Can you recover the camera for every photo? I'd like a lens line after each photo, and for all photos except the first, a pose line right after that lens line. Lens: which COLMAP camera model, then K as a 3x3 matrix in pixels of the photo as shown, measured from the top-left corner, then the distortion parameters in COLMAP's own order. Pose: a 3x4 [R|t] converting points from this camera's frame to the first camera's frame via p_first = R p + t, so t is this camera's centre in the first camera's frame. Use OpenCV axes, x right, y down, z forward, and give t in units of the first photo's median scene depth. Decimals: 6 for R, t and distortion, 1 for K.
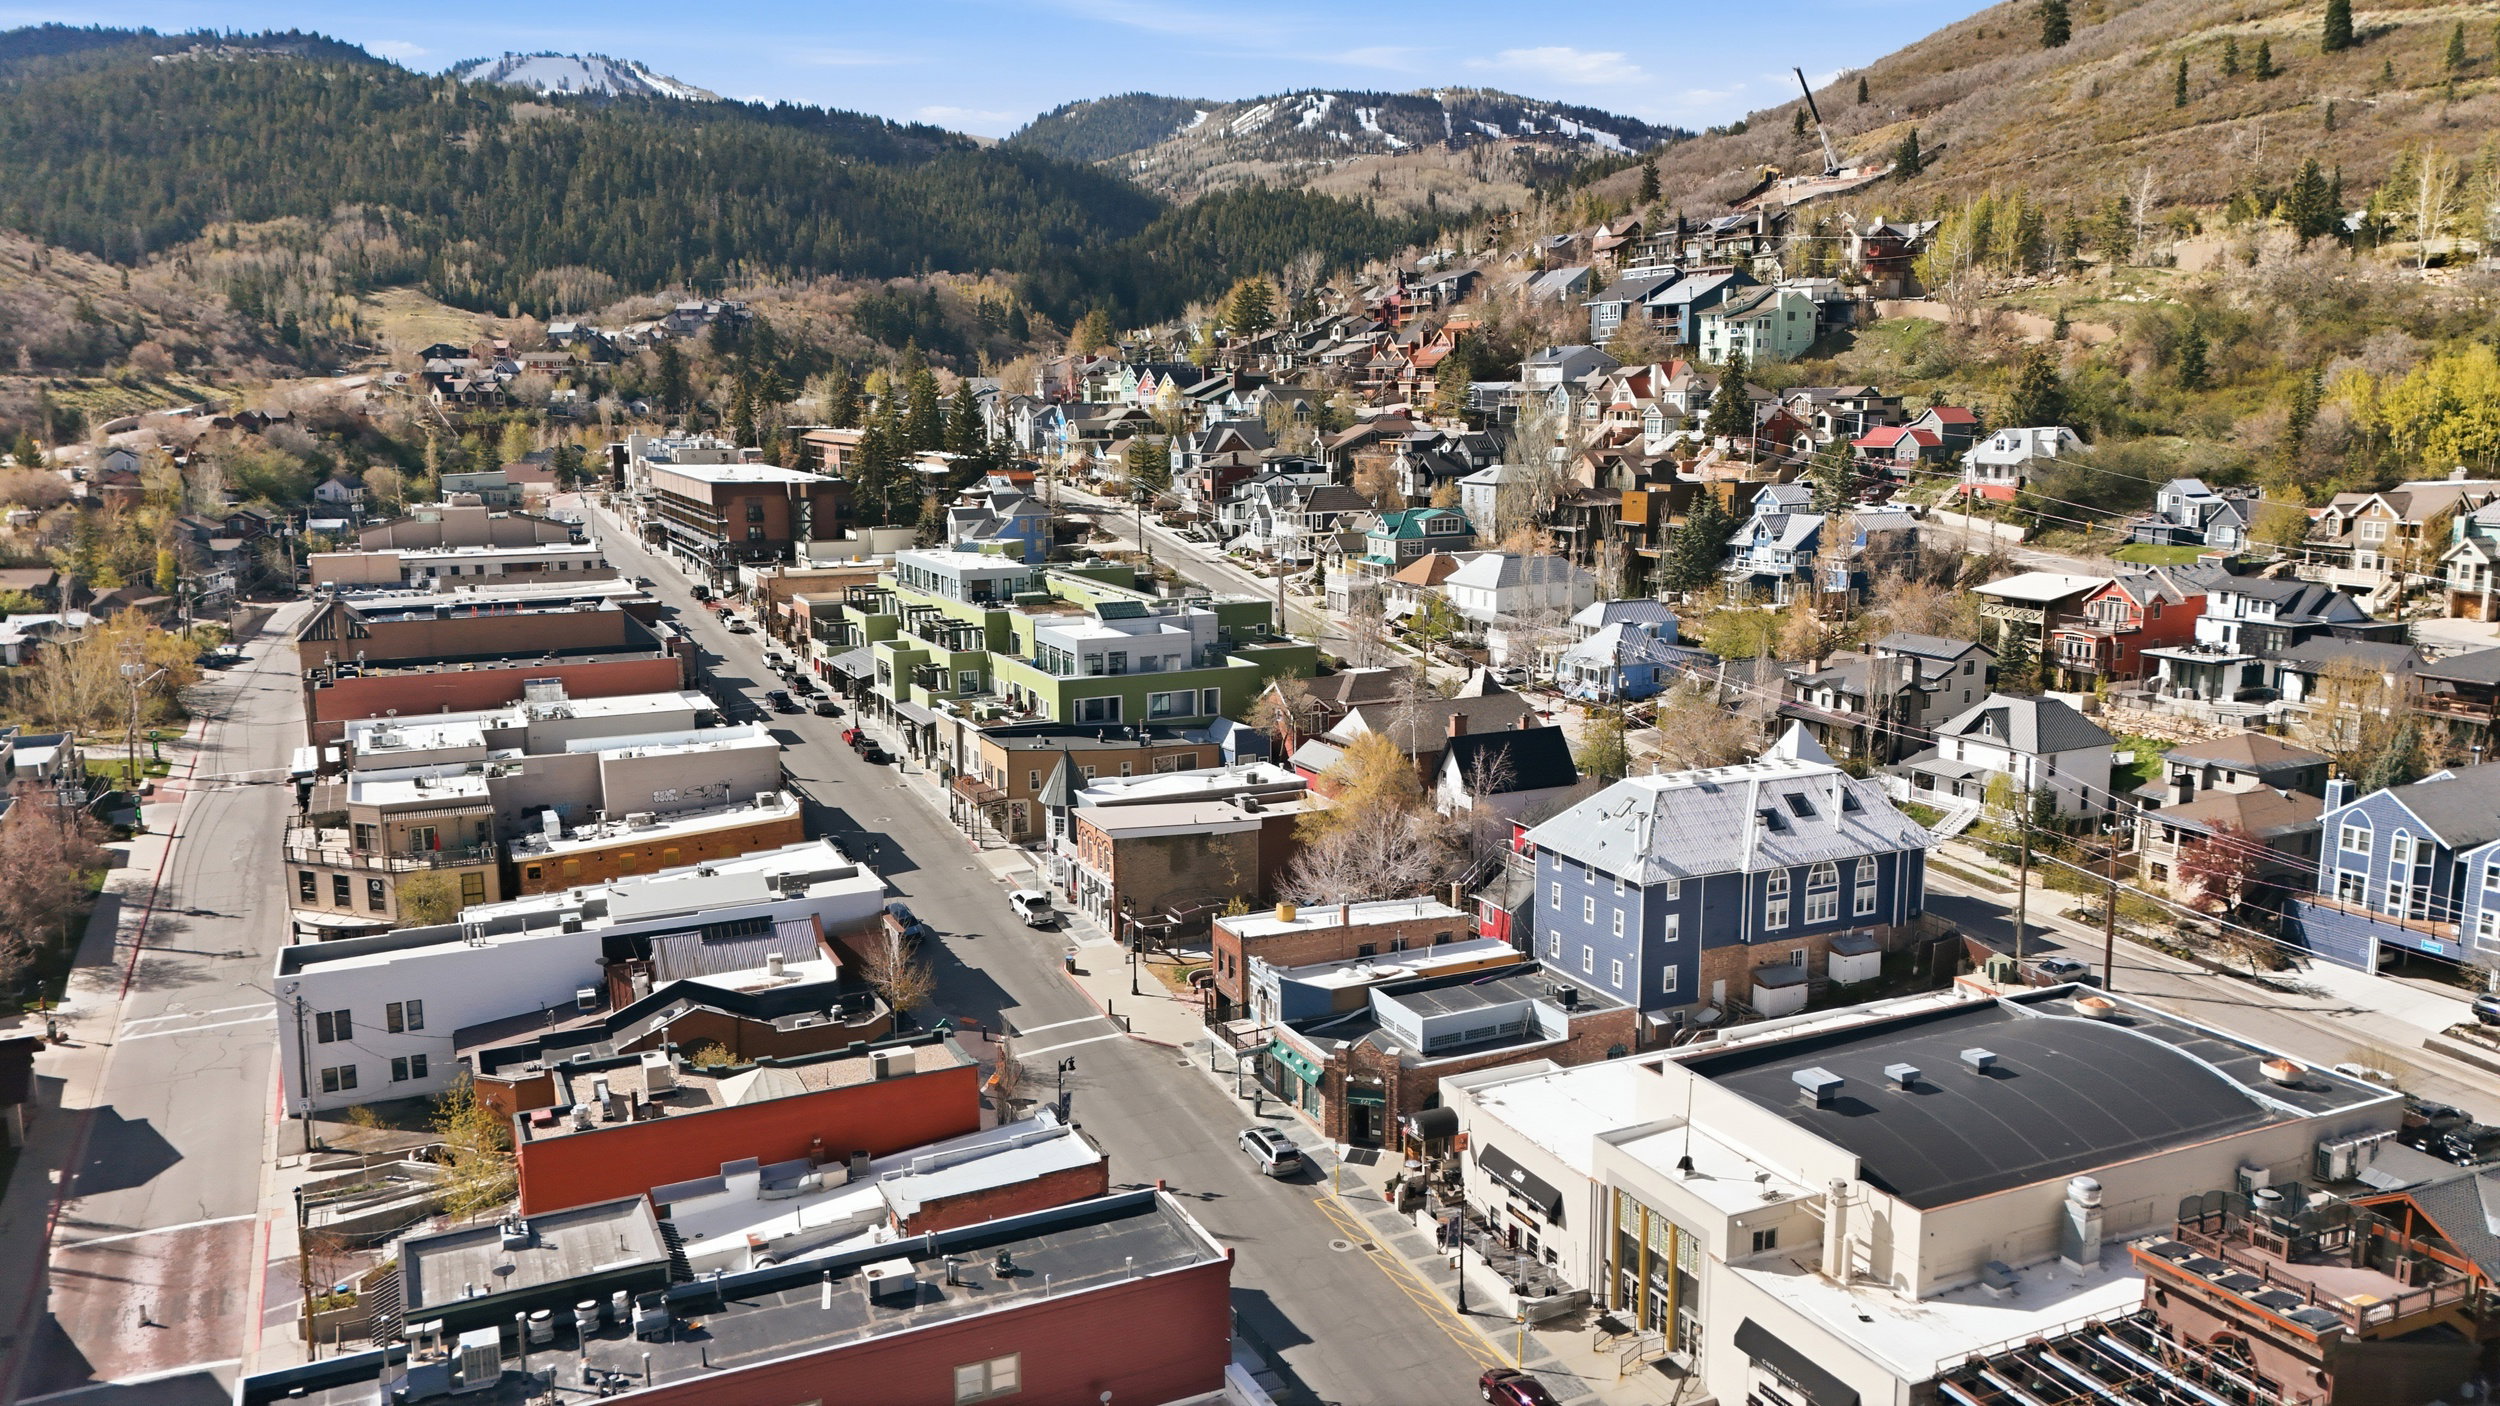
lens RADIAL K [[1814.6, 0, 1239.1], [0, 1814.6, 692.8], [0, 0, 1]] dist [0.092554, -0.099136]
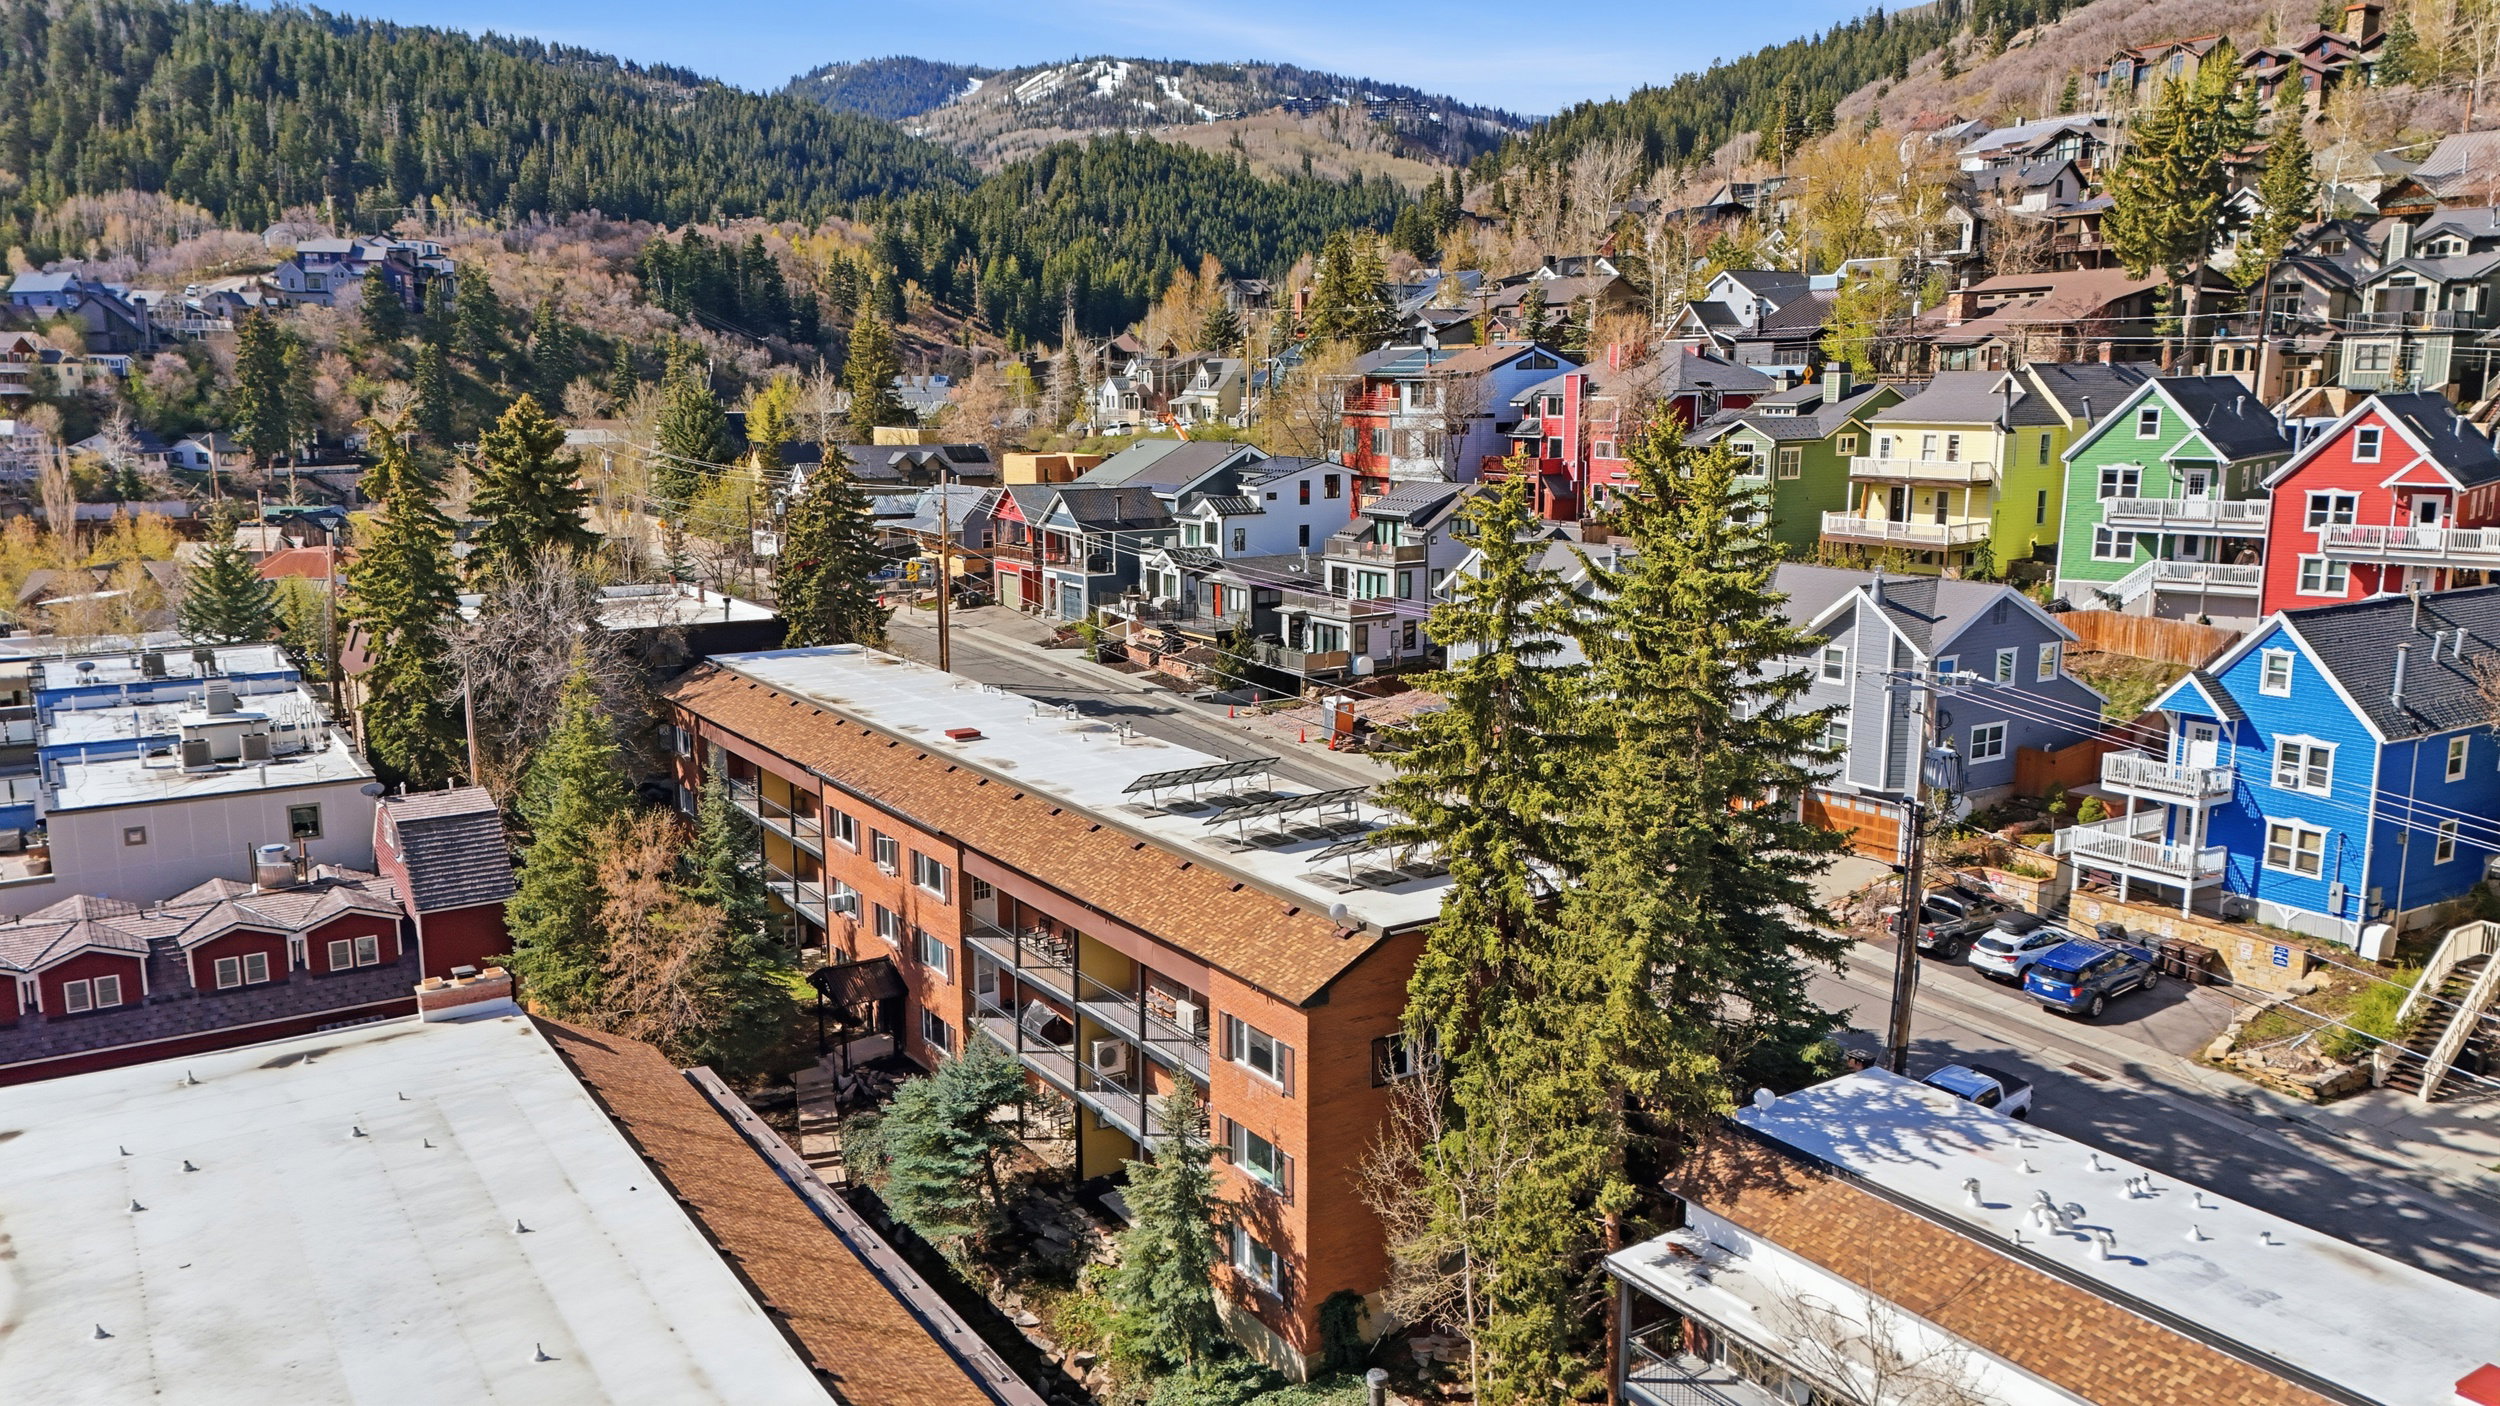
lens RADIAL K [[1814.6, 0, 1239.1], [0, 1814.6, 692.8], [0, 0, 1]] dist [0.092554, -0.099136]
pose [[0.990443, -0.021147, 0.136294, -0.074047], [0.020730, 0.999775, 0.004479, -0.051326], [-0.136358, -0.001611, 0.990658, 0.281166]]
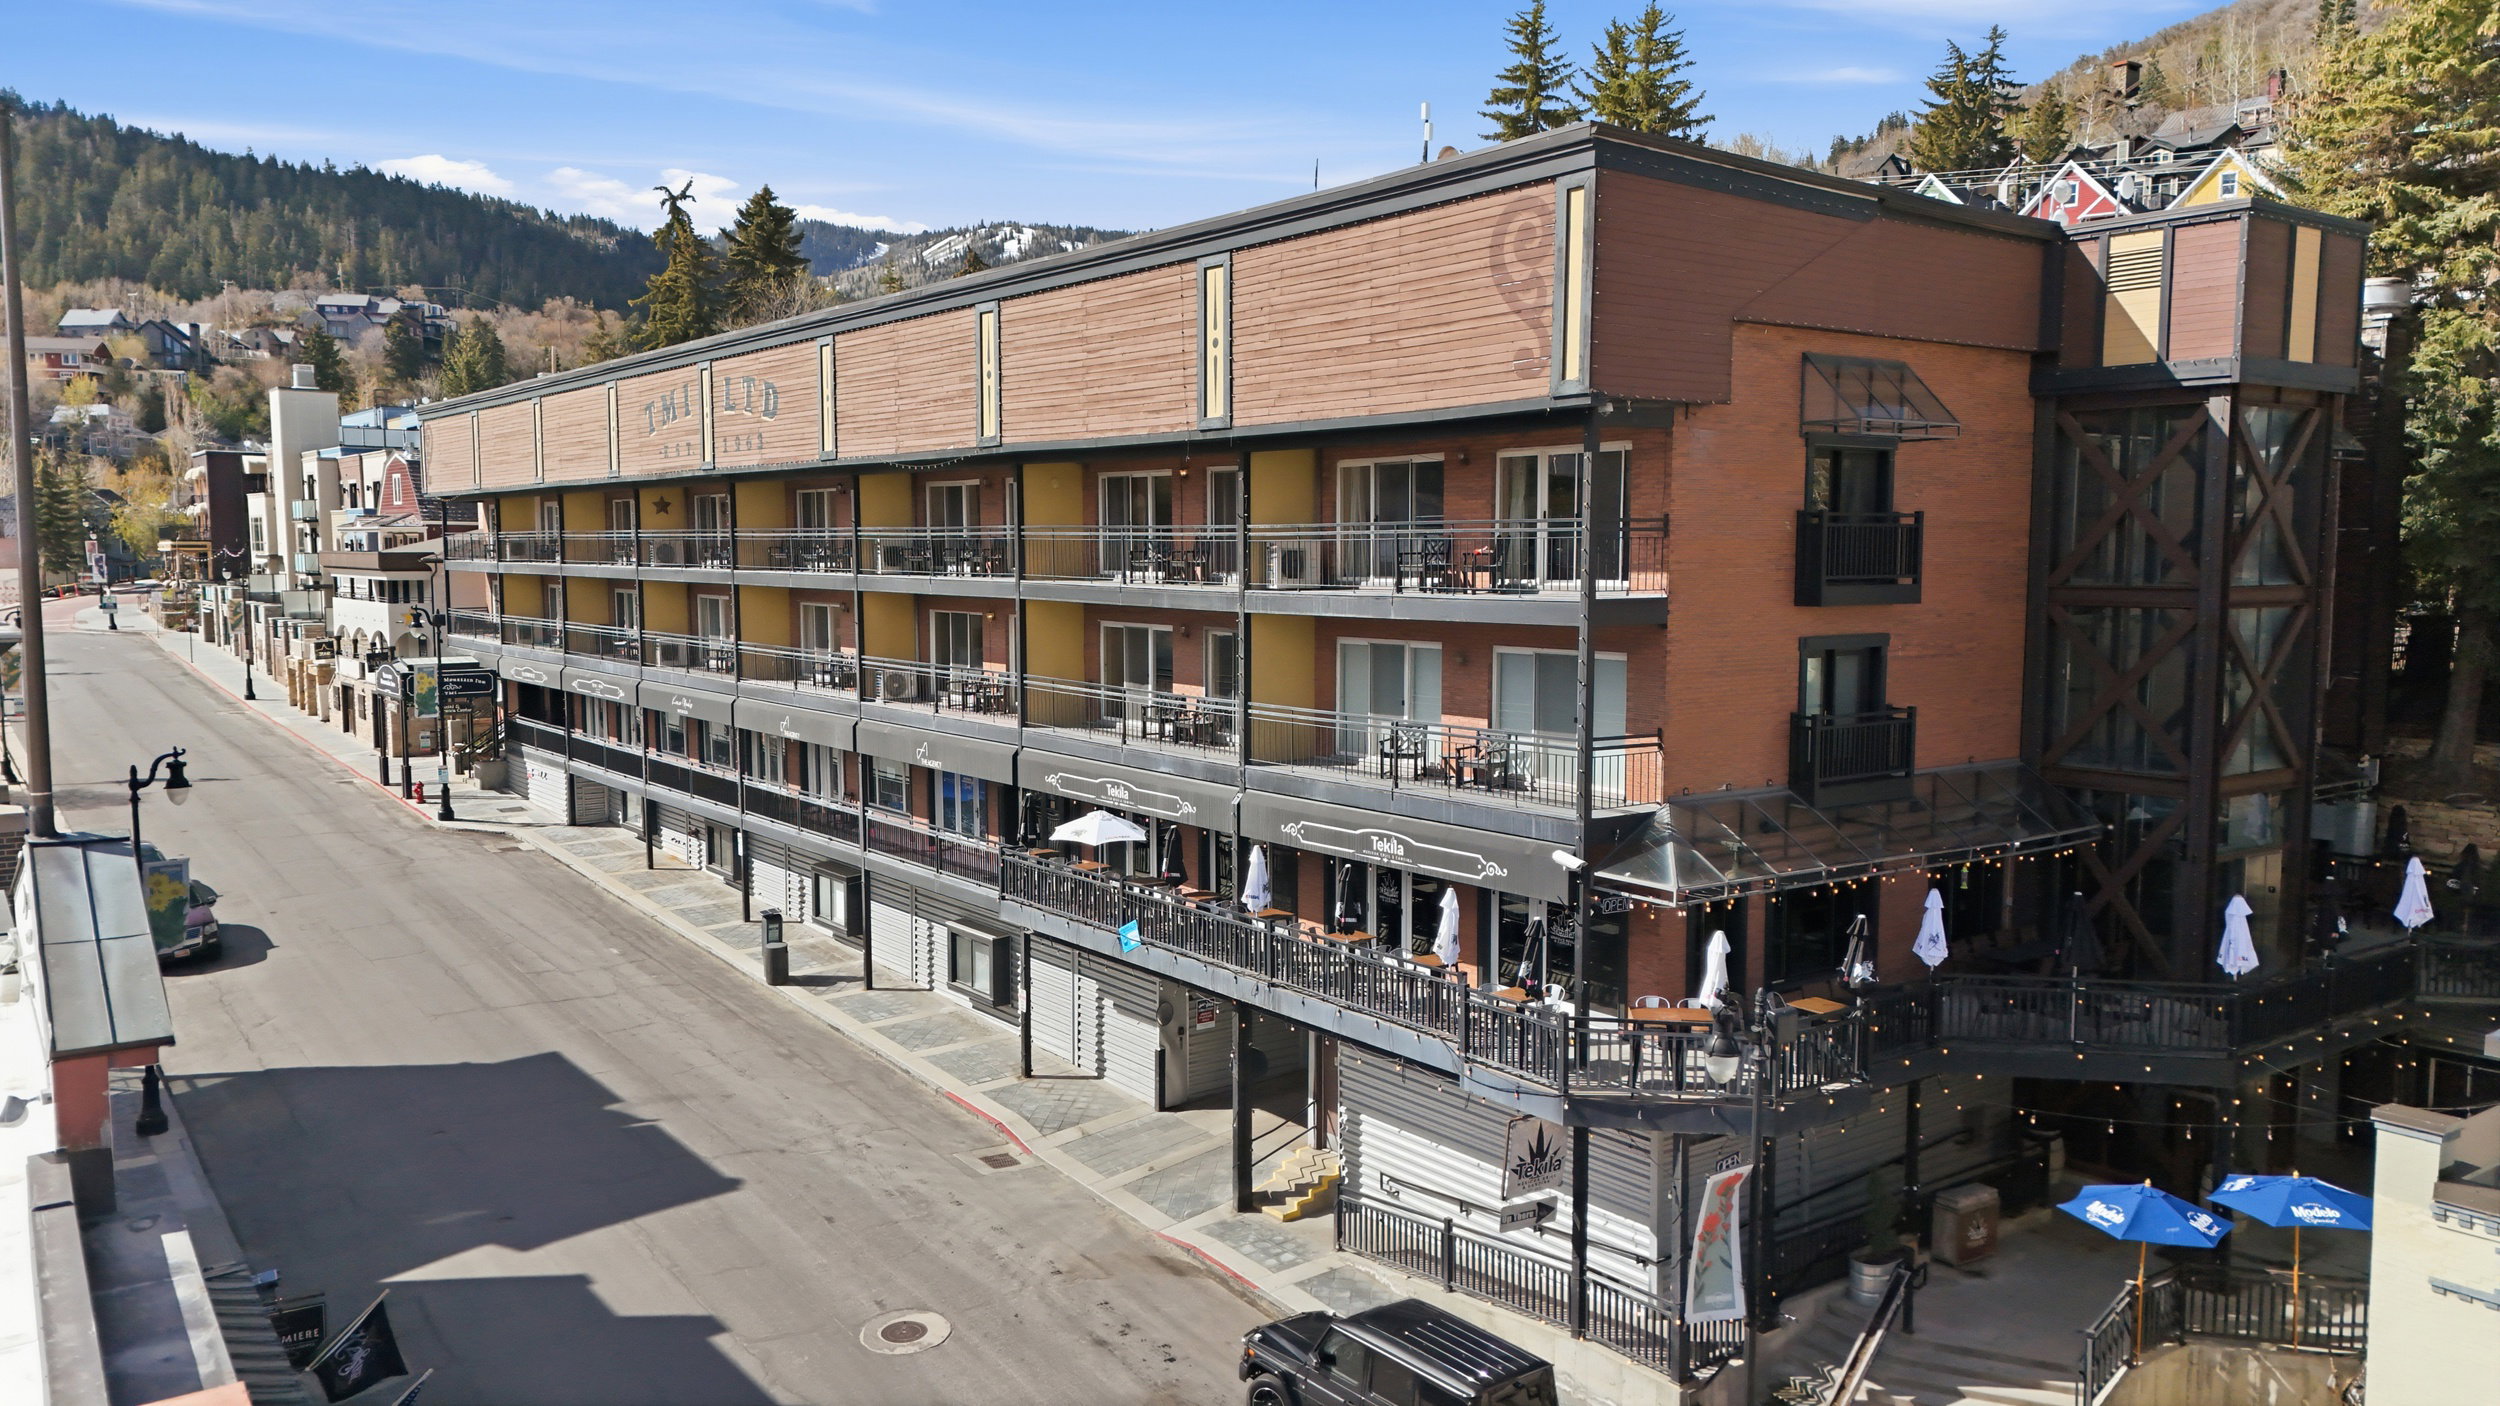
lens RADIAL K [[1814.6, 0, 1239.1], [0, 1814.6, 692.8], [0, 0, 1]] dist [0.092554, -0.099136]
pose [[0.980979, -0.011100, 0.193794, -0.088674], [0.027740, 0.996133, -0.083360, -0.022557], [-0.192120, 0.087151, 0.977494, 0.253543]]
